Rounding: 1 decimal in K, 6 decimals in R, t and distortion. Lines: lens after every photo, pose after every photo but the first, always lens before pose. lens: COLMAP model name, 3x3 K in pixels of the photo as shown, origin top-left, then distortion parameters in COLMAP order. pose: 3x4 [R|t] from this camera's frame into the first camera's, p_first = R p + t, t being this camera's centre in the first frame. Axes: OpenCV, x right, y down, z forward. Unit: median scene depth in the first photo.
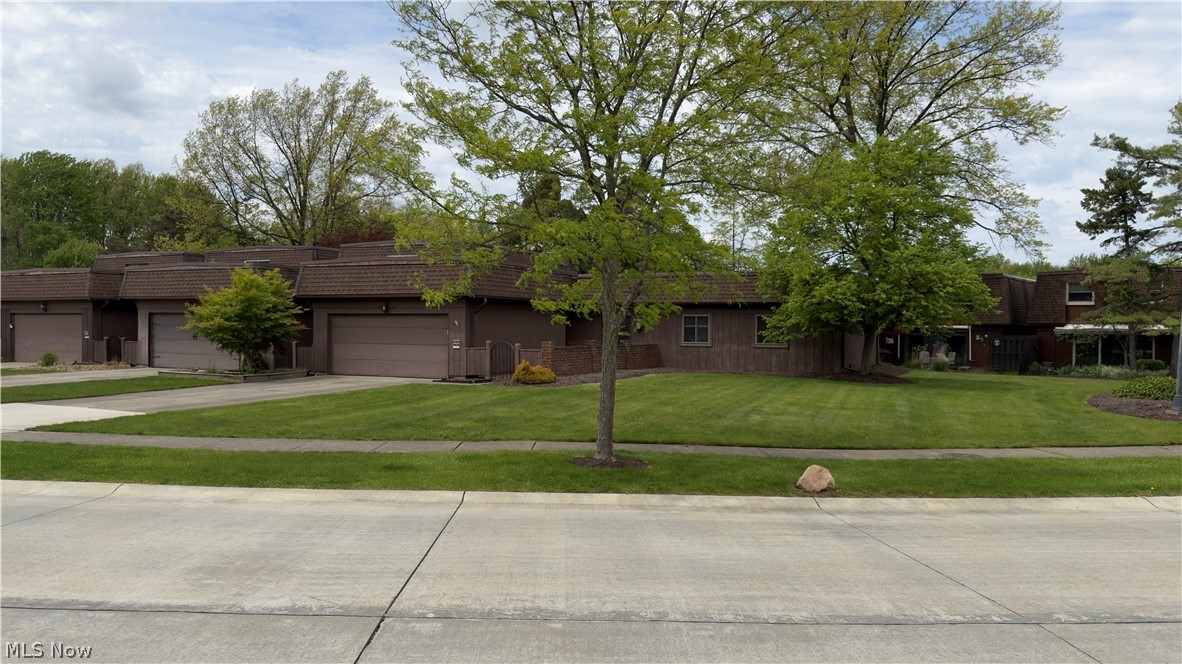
lens RADIAL K [[817.3, 0, 586.2], [0, 817.3, 337.1], [0, 0, 1]] dist [-0.002159, -0.013221]
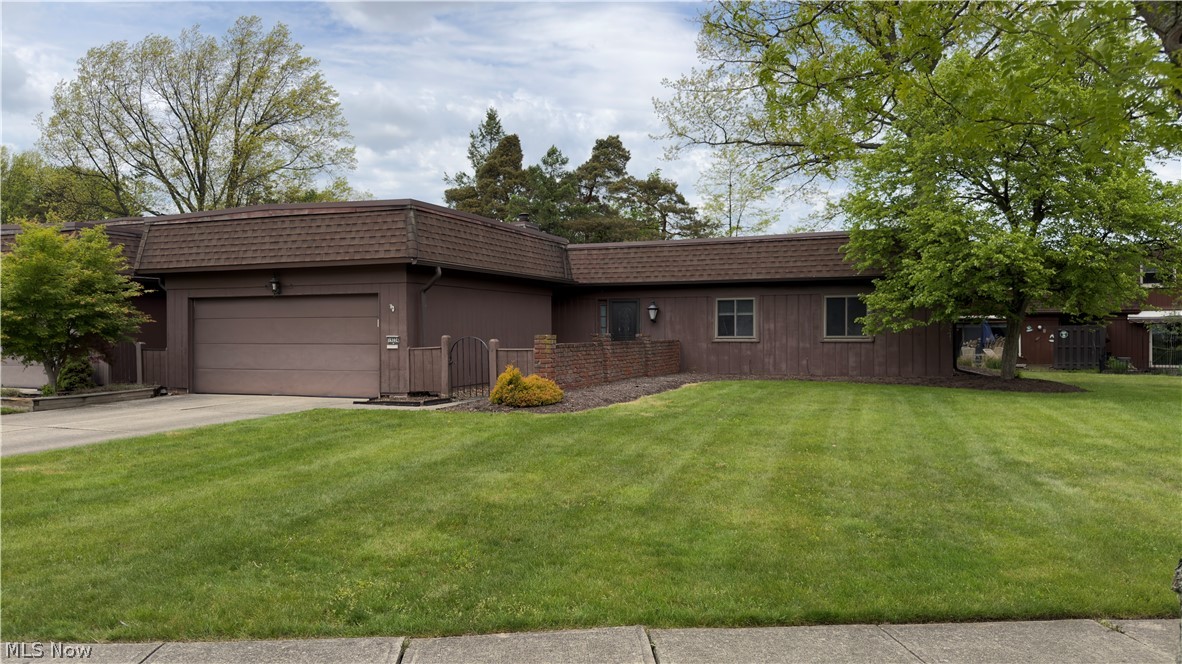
lens RADIAL K [[817.3, 0, 598.0], [0, 817.3, 326.4], [0, 0, 1]] dist [-0.002159, -0.013221]
pose [[0.996291, -0.011756, 0.085242, -0.053337], [0.013113, 0.999796, -0.015374, 0.008023], [-0.085044, 0.016434, 0.996242, 0.348746]]
